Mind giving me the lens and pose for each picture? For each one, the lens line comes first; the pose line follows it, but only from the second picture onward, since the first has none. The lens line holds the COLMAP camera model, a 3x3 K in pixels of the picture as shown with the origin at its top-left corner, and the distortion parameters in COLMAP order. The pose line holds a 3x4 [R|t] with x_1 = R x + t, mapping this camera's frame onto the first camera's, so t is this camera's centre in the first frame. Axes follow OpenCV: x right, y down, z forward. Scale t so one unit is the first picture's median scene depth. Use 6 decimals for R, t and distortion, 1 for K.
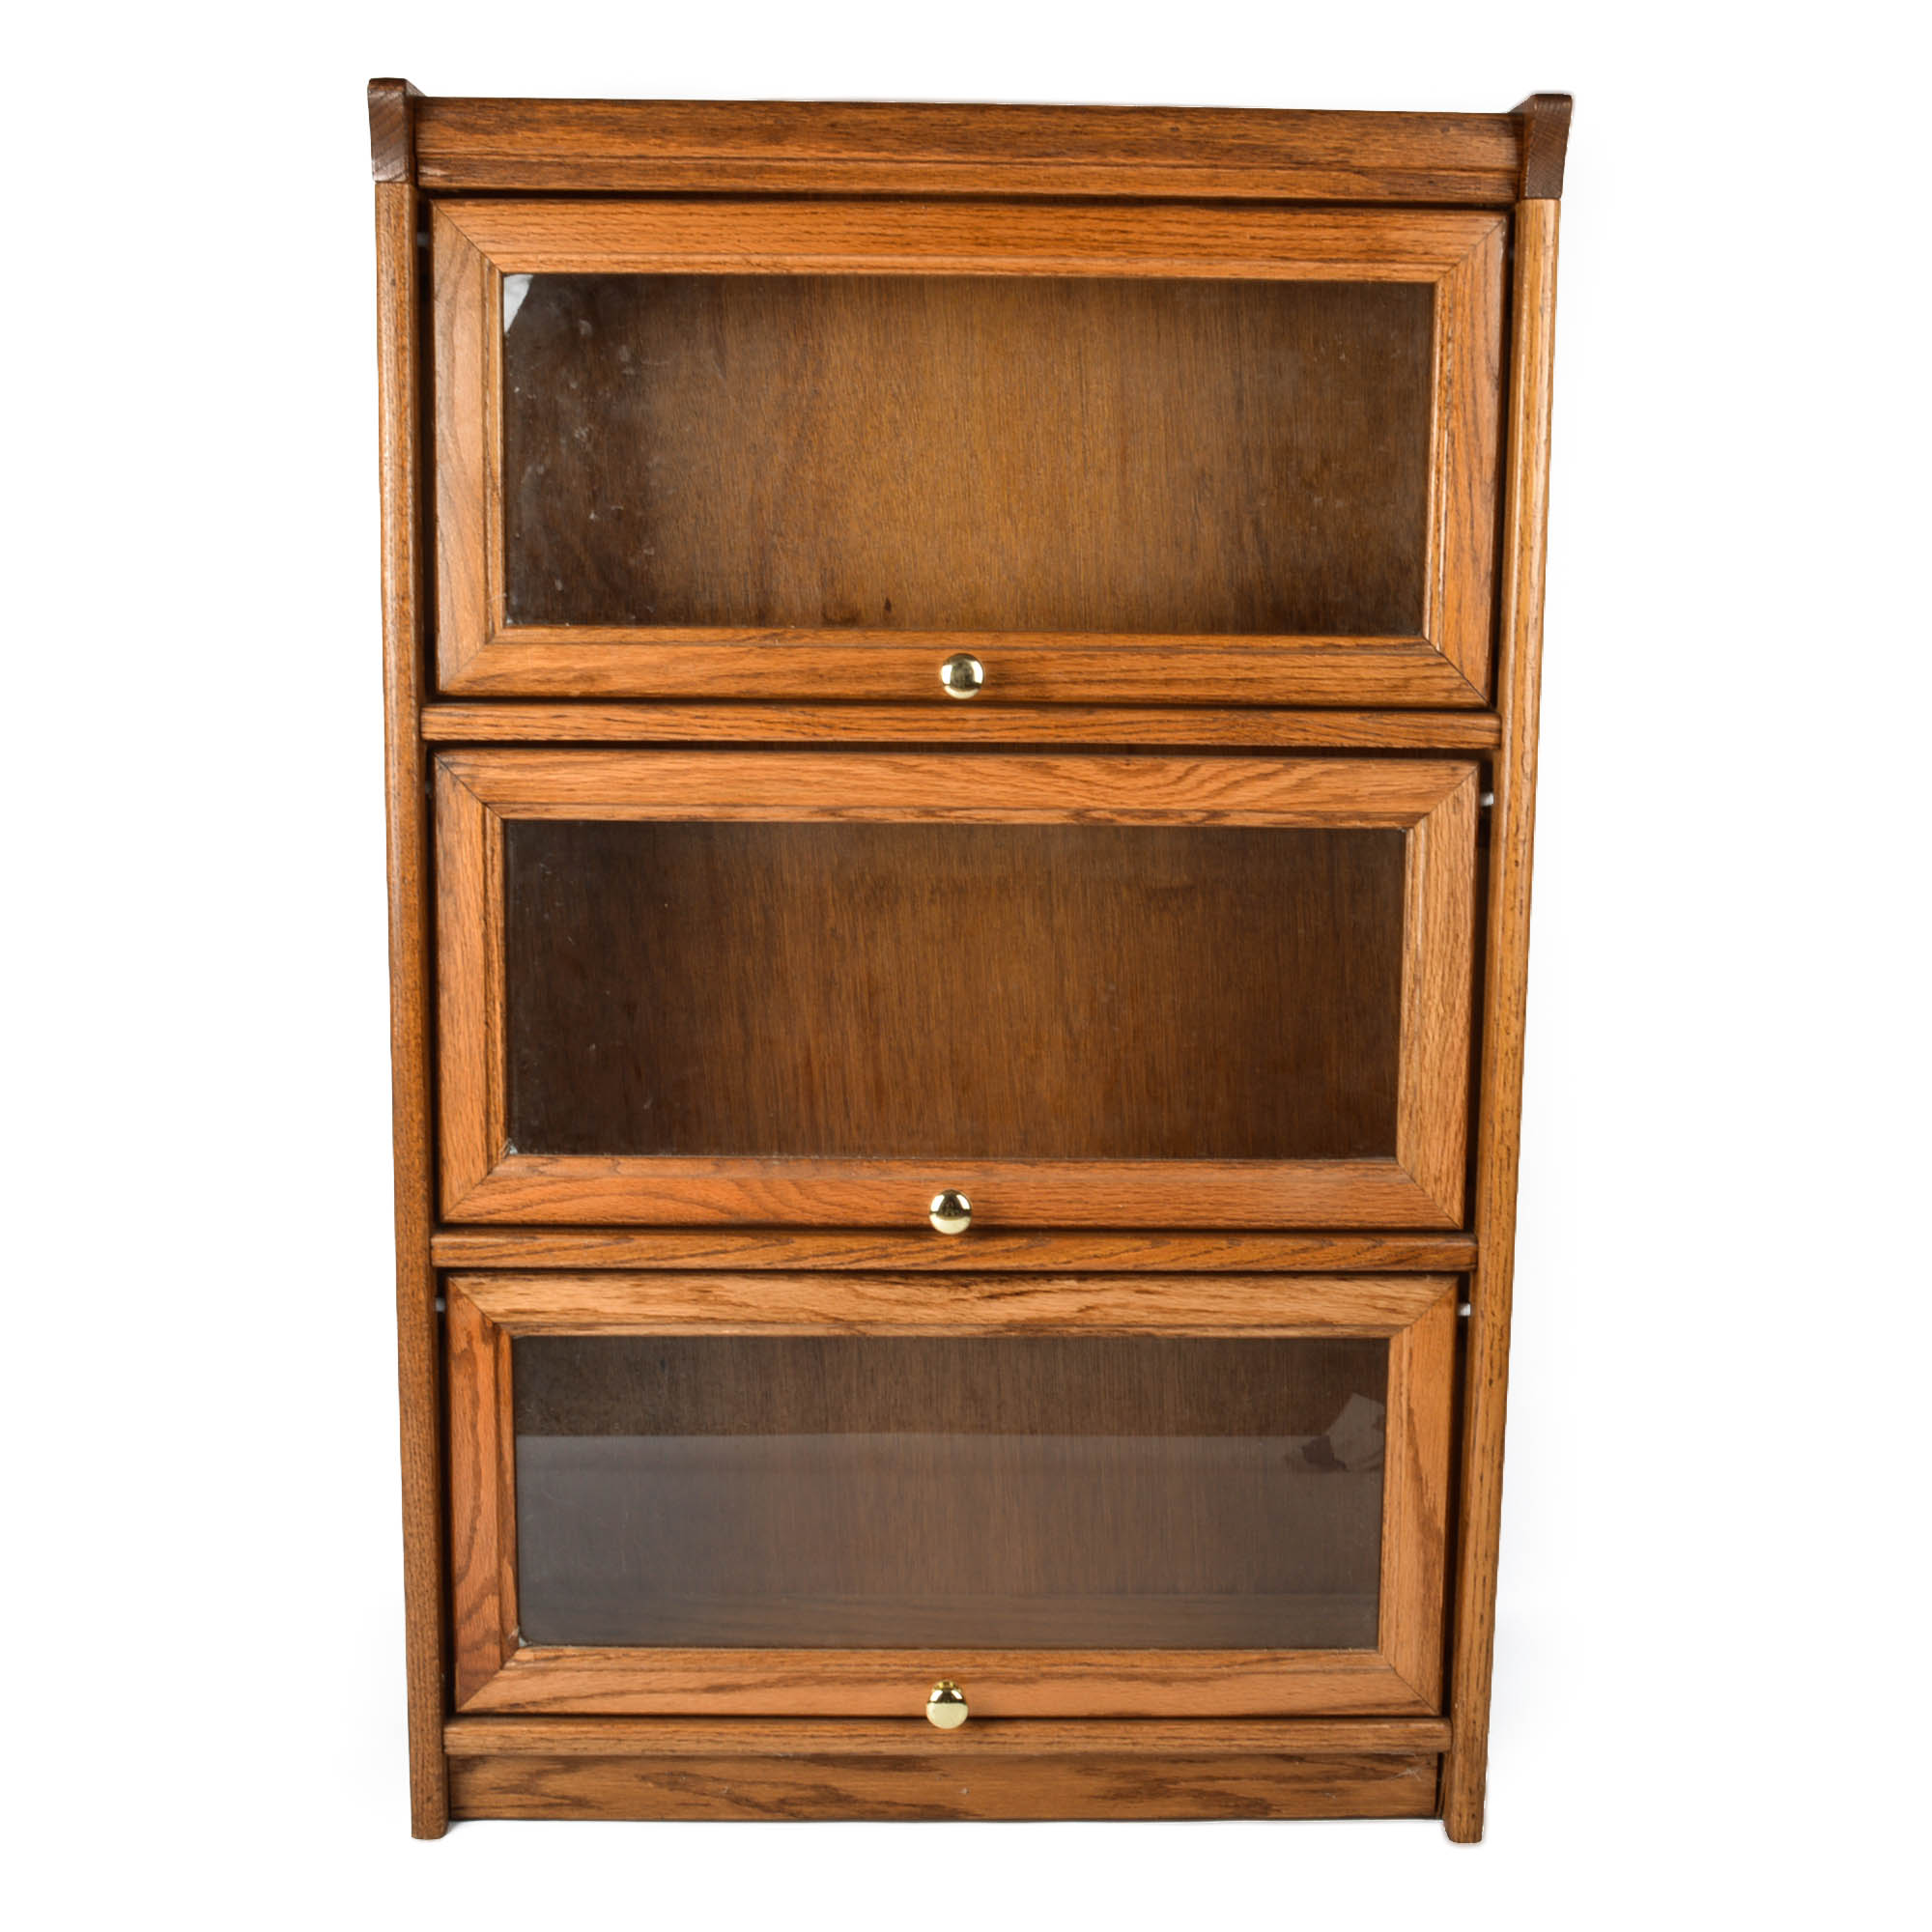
lens RADIAL K [[2544.3, 0, 935.8], [0, 2544.3, 967.4], [0, 0, 1]] dist [-0.033906, -0.040975]
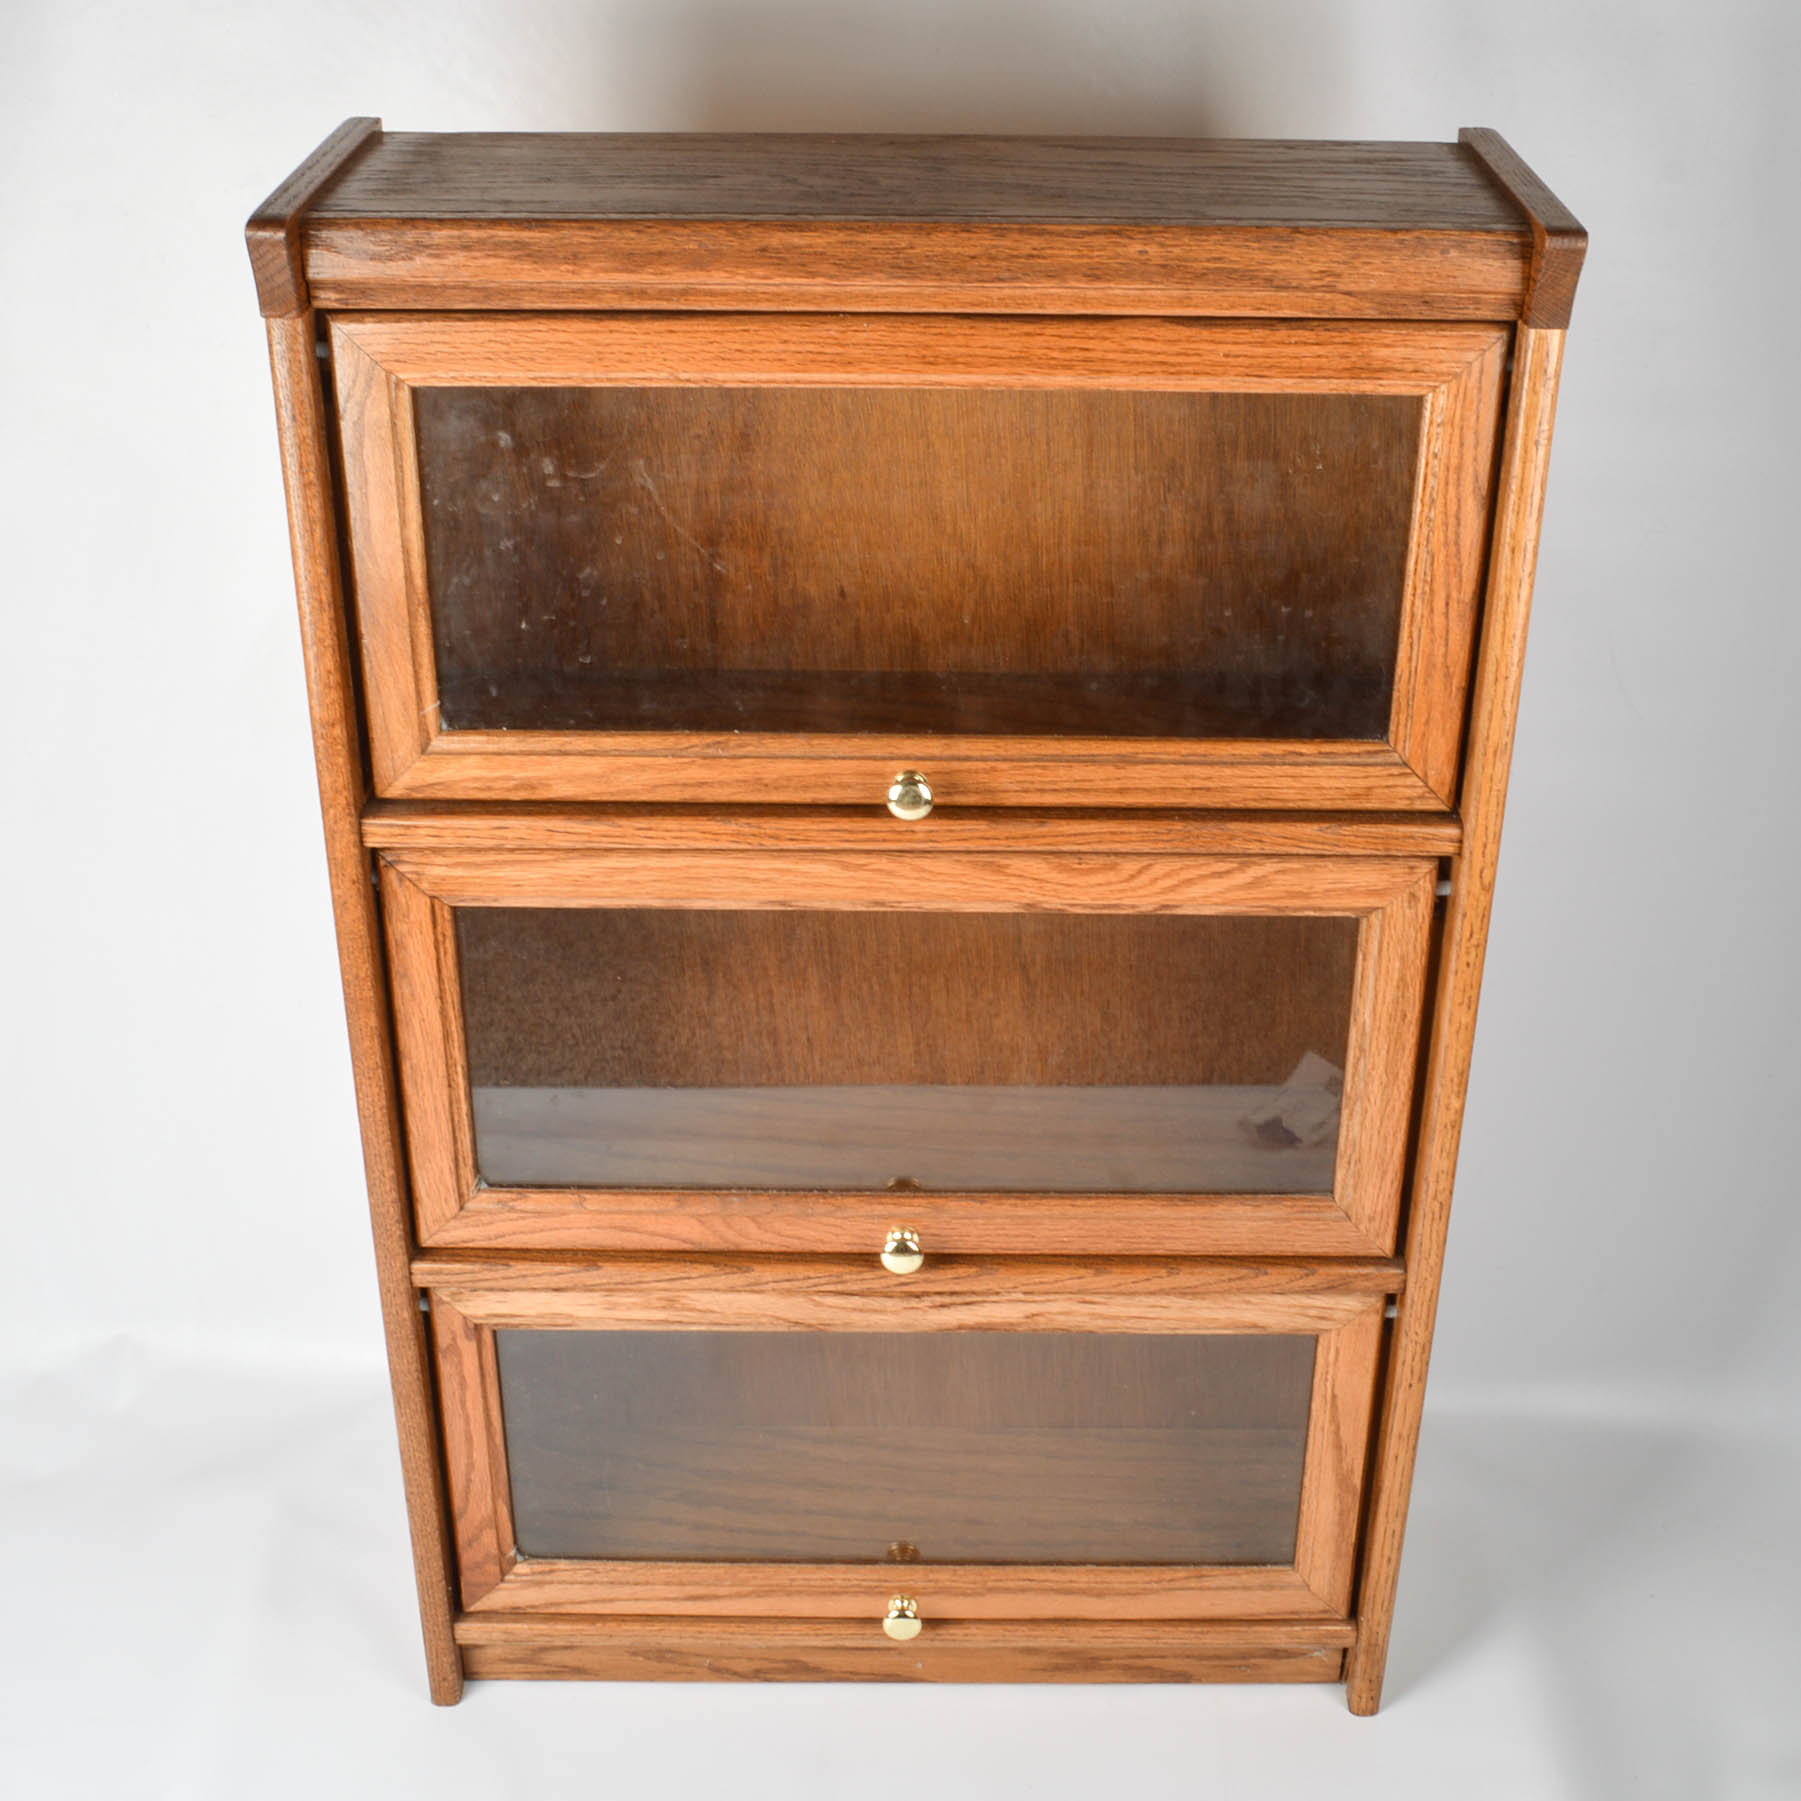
lens RADIAL K [[2433.2, 0, 900.5], [0, 2433.2, 921.3], [0, 0, 1]] dist [-0.039960, -0.010087]
pose [[0.999805, 0.003701, -0.019419, 0.024326], [0.002890, 0.944404, 0.328775, -0.366771], [0.019556, -0.328767, 0.944208, 0.100892]]
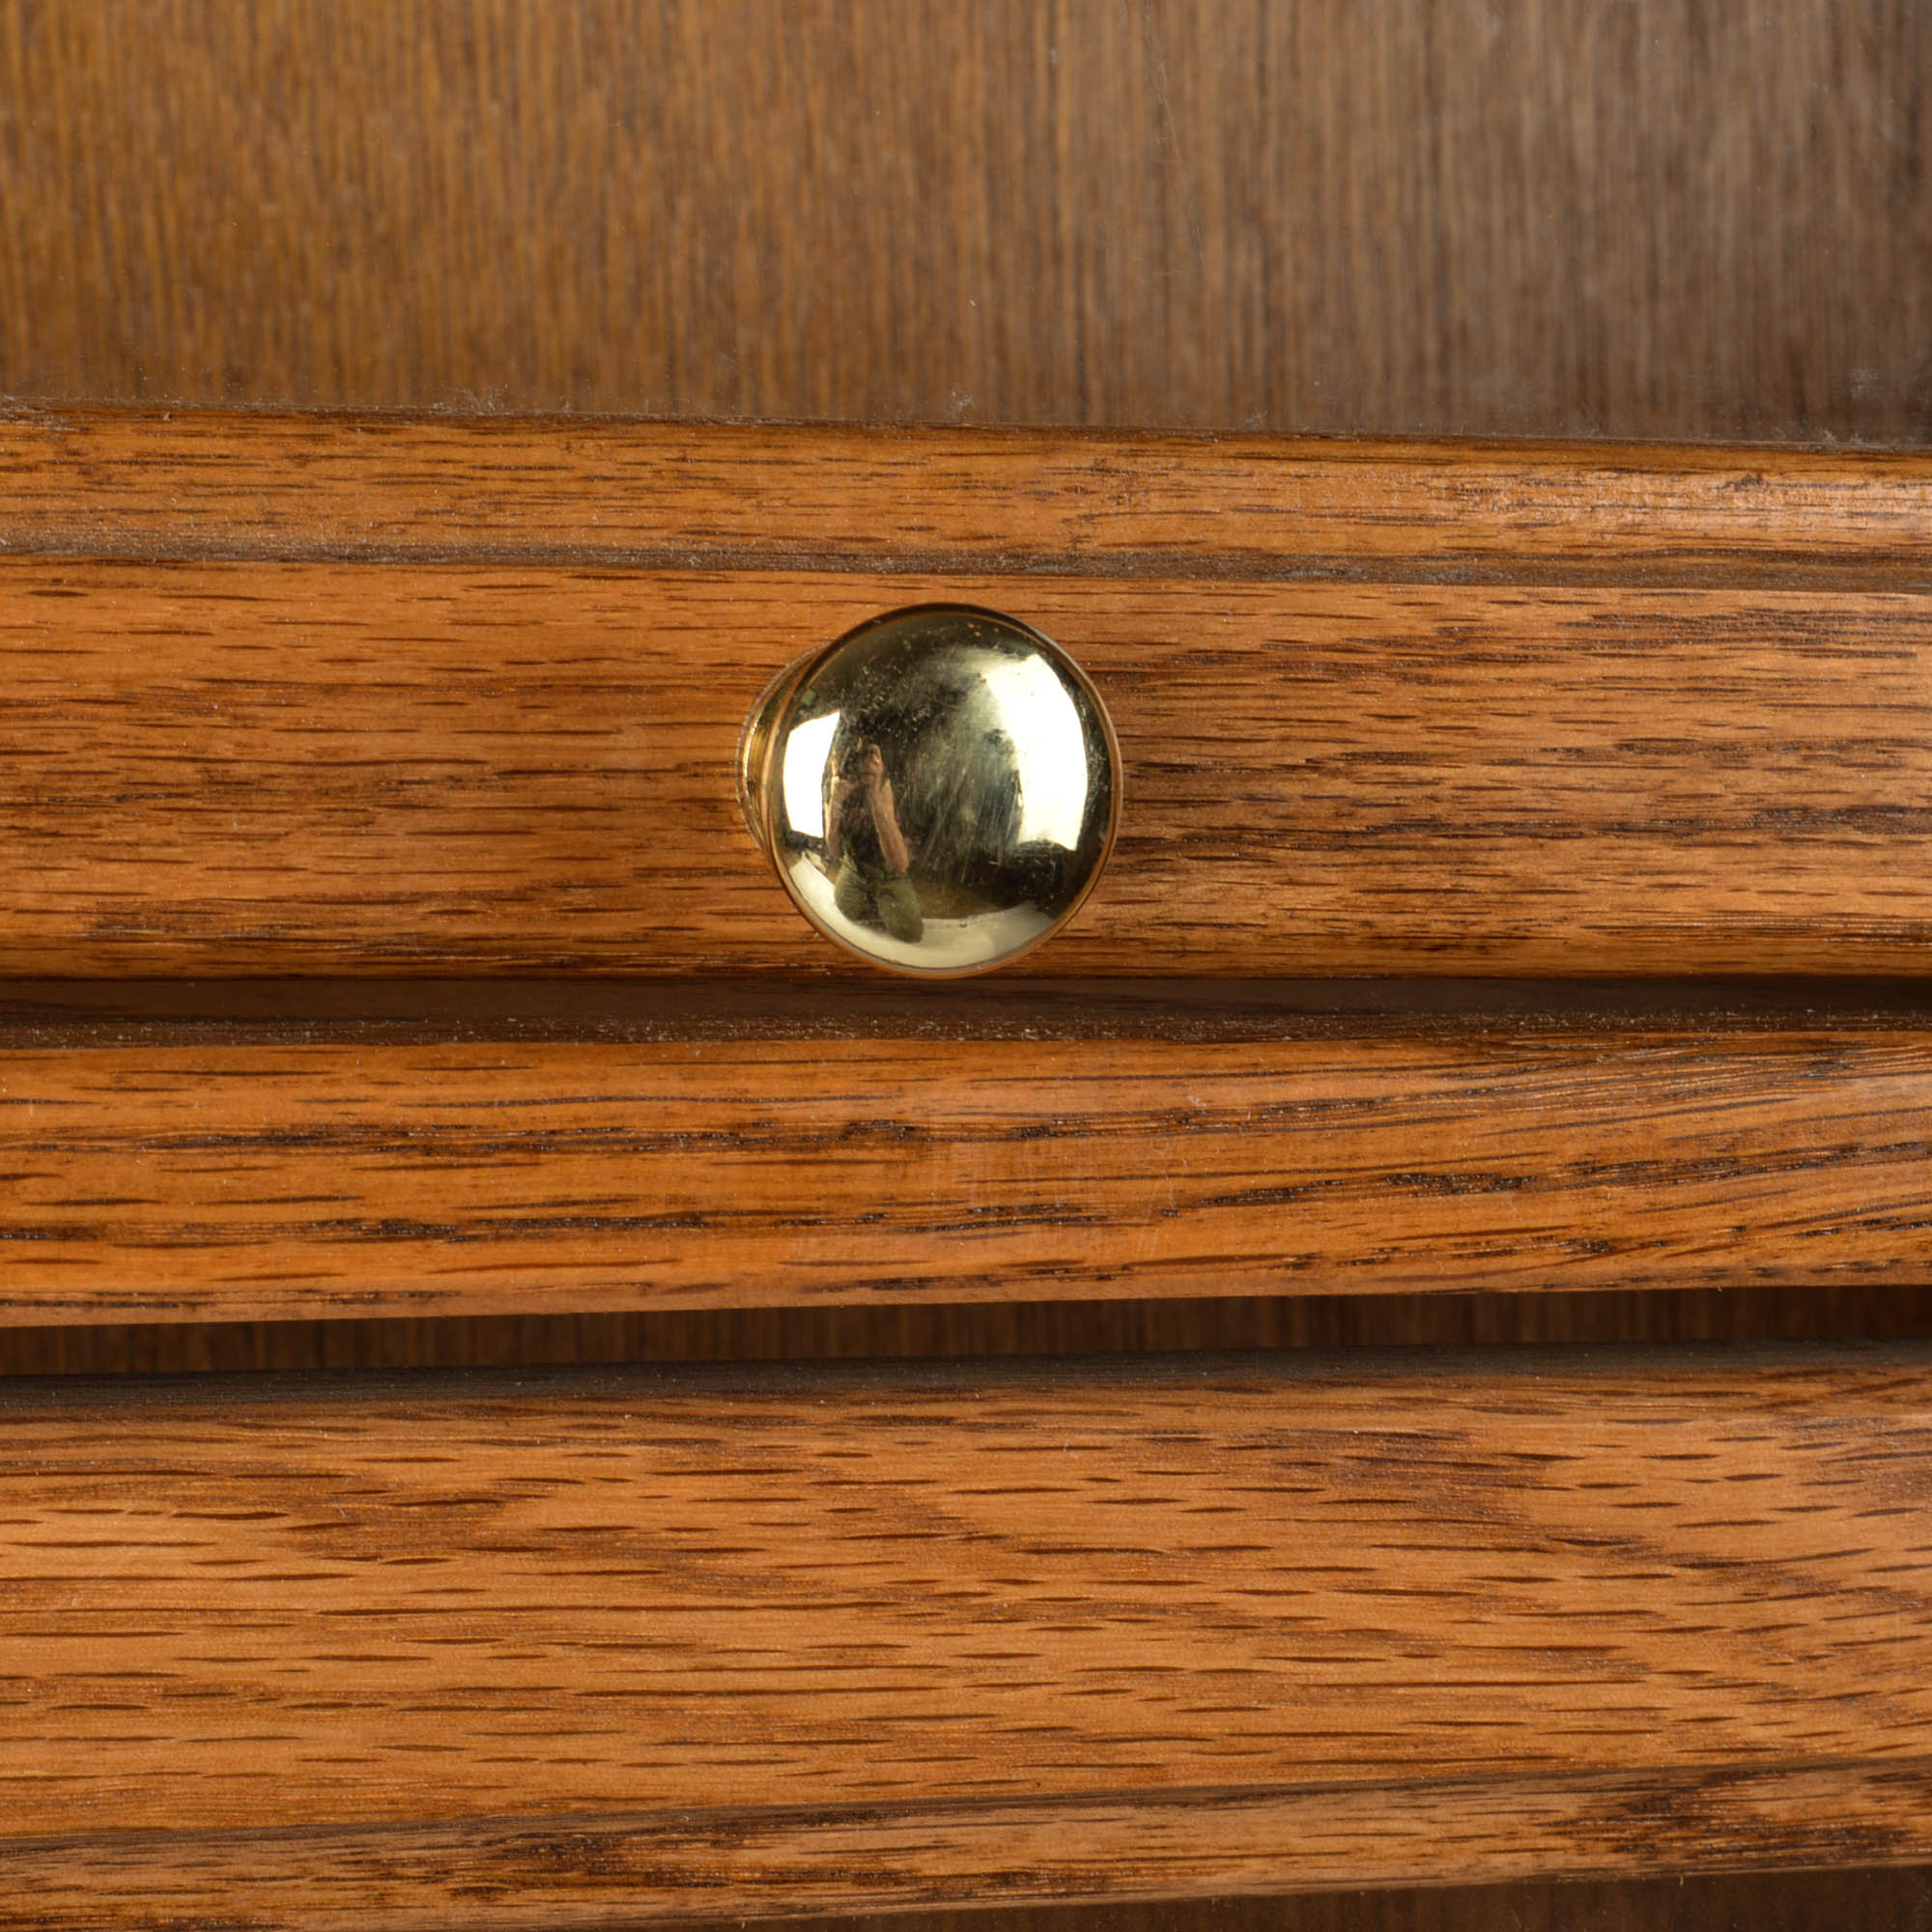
lens RADIAL K [[6489.6, 0, 966.0], [0, 6489.6, 966.0], [0, 0, 1]] dist [0.035872, 0.545082]
pose [[0.954348, -0.013636, 0.298386, -0.079450], [0.032287, 0.997814, -0.057666, -0.085674], [-0.296947, 0.064668, 0.952702, 0.683899]]
